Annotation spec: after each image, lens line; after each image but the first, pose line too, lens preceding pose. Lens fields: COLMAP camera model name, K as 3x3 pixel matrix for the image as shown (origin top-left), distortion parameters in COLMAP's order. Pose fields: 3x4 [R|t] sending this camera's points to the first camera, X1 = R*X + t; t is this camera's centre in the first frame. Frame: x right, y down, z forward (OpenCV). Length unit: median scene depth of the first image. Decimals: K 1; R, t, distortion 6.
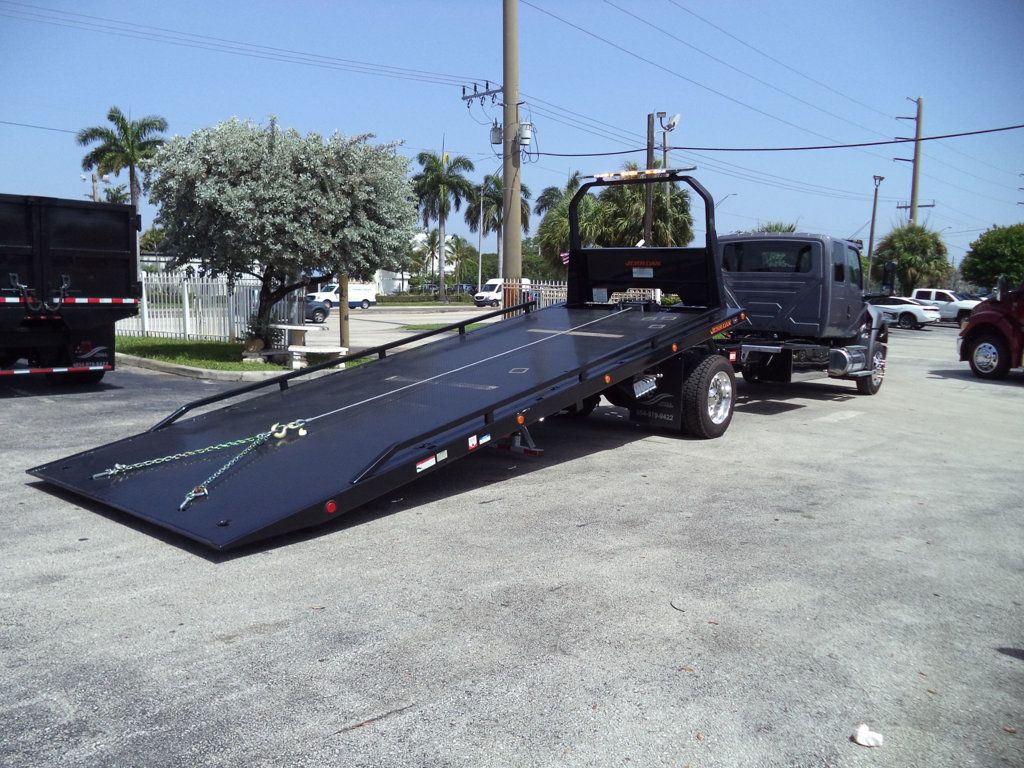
lens RADIAL K [[854.6, 0, 517.3], [0, 854.6, 379.2], [0, 0, 1]] dist [-0.034259, 0.000154]
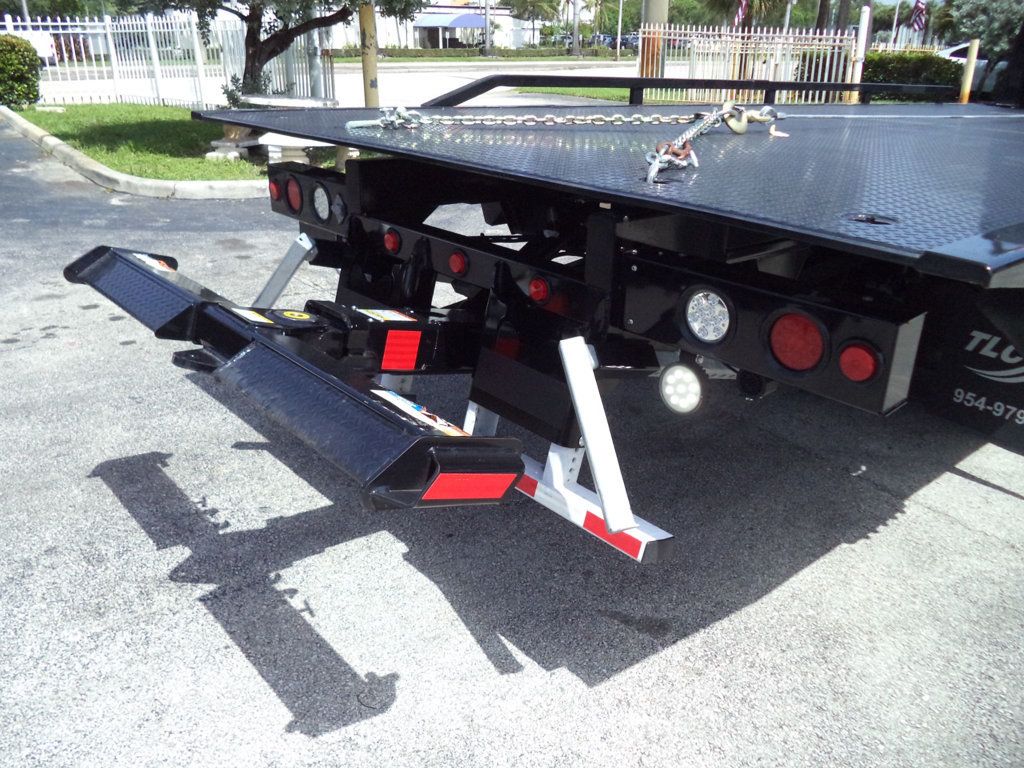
lens RADIAL K [[840.5, 0, 493.3], [0, 840.5, 402.7], [0, 0, 1]] dist [-0.015533, -0.011793]
pose [[0.982778, 0.070139, -0.170962, 0.006812], [-0.016157, 0.954239, 0.298608, -0.033619], [0.184083, -0.290703, 0.938938, 0.371492]]
